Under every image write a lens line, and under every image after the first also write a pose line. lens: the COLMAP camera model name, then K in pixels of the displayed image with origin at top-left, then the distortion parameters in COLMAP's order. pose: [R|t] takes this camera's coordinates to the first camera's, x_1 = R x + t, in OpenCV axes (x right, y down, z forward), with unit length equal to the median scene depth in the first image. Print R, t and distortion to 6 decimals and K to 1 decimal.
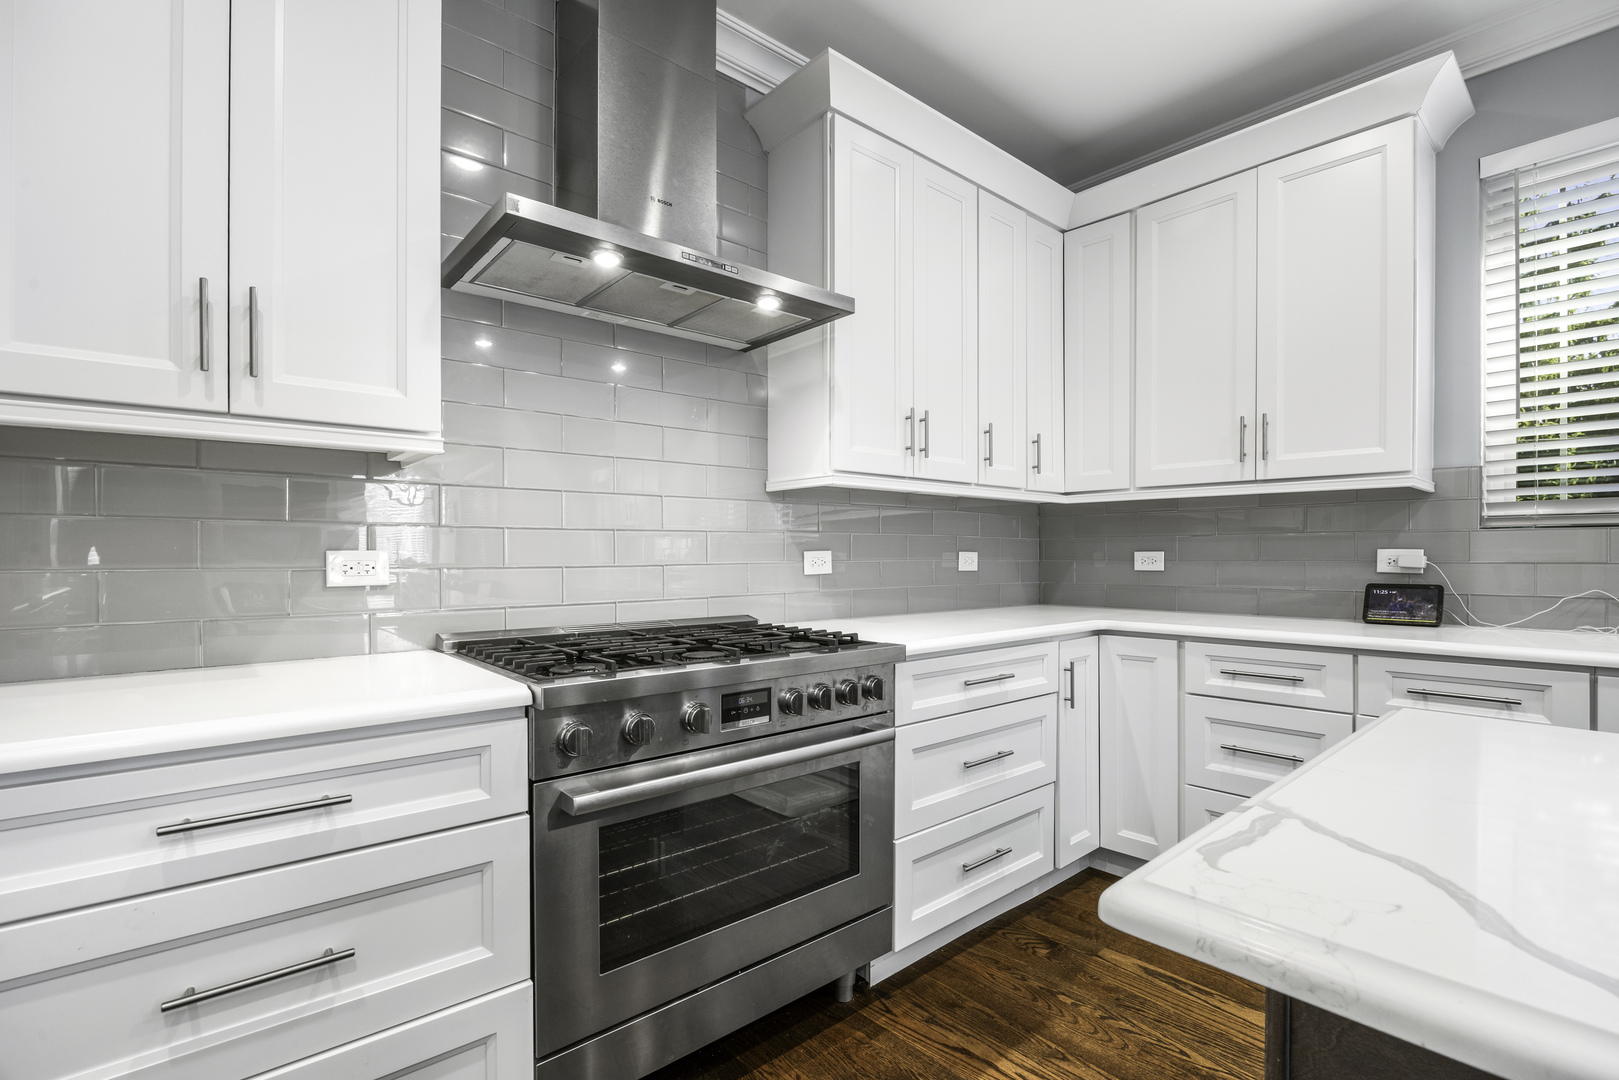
lens RADIAL K [[765.5, 0, 805.4], [0, 765.5, 550.6], [0, 0, 1]] dist [0.007236, 0.000596]
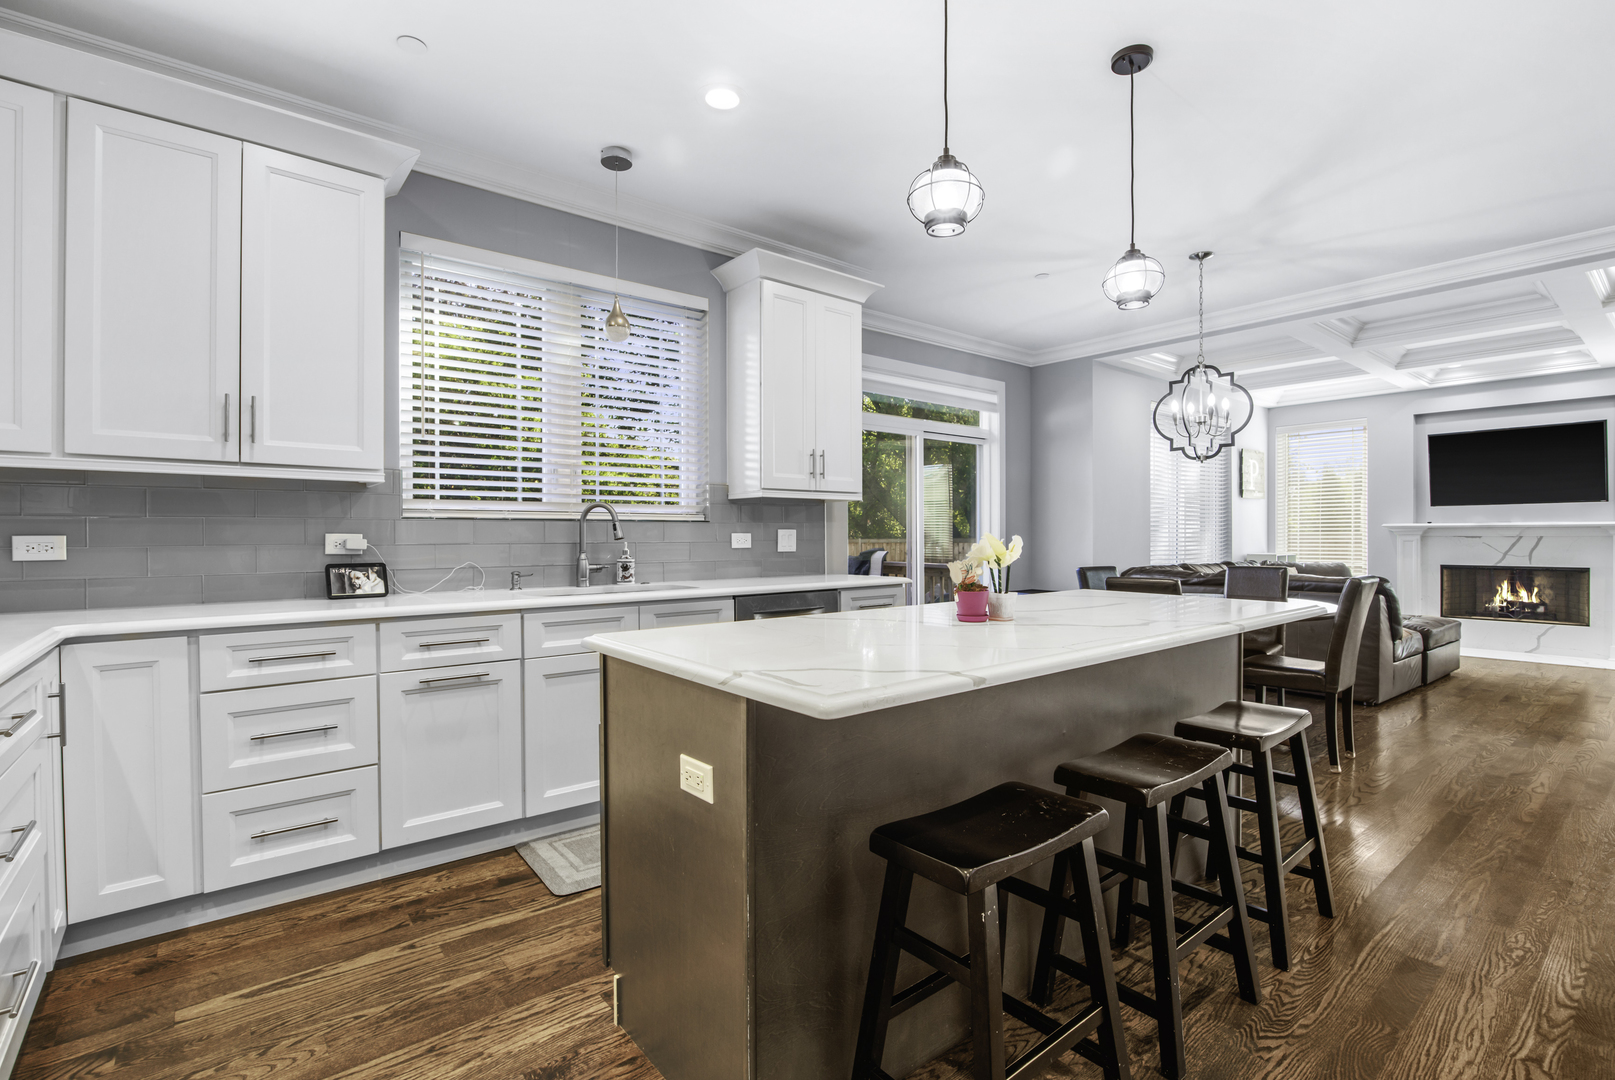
lens RADIAL K [[787.9, 0, 814.5], [0, 787.9, 530.8], [0, 0, 1]] dist [0.018848, 0.000312]
pose [[0.034885, 0.007186, 0.999365, -0.429609], [-0.001293, 0.999974, -0.007145, 0.001517], [-0.999390, -0.001043, 0.034893, 0.260602]]
